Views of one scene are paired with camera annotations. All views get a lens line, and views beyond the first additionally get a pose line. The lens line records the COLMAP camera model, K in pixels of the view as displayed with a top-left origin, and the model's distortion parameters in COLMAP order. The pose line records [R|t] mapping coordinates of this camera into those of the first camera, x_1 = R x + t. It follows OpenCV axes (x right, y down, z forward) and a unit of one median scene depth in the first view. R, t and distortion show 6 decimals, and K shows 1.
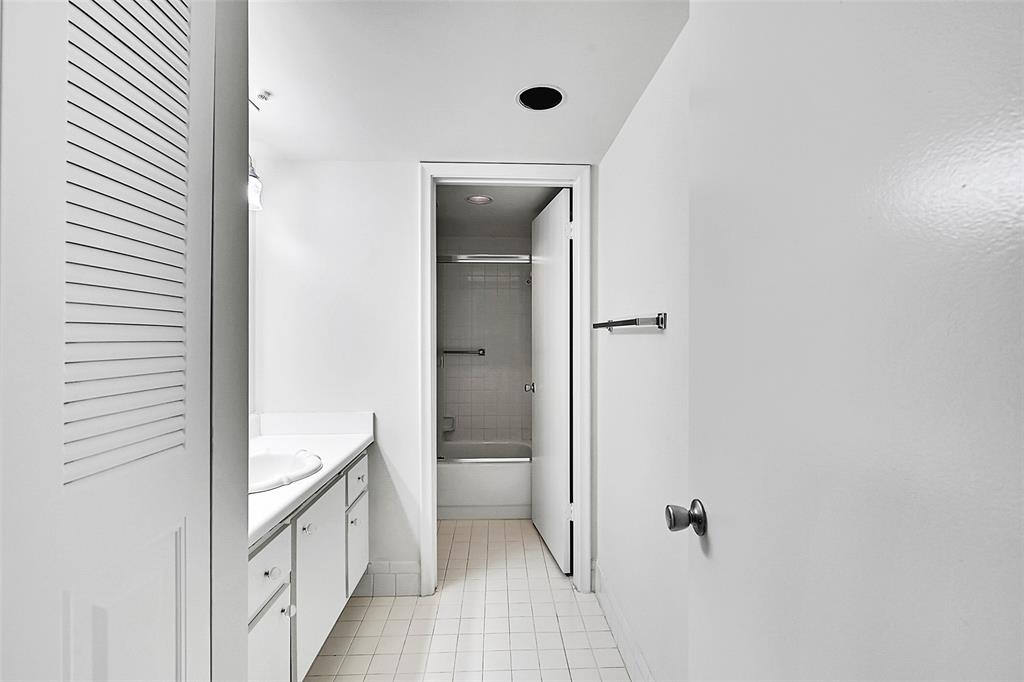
lens RADIAL K [[403.9, 0, 516.3], [0, 403.9, 342.0], [0, 0, 1]] dist [-0.002494, -0.000299]
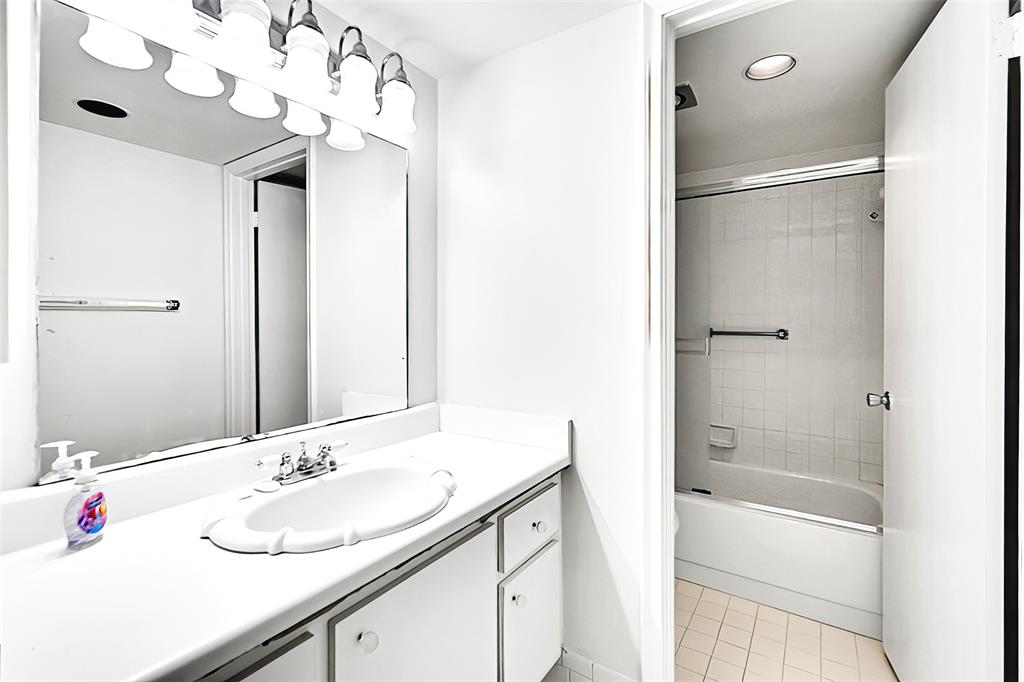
lens RADIAL K [[451.2, 0, 511.8], [0, 451.2, 327.7], [0, 0, 1]] dist [0.001797, 0.000016]
pose [[0.800485, 0.004665, -0.599335, 0.003458], [0.000163, 0.999968, 0.008001, 0.015985], [0.599353, -0.006502, 0.800459, 0.283569]]
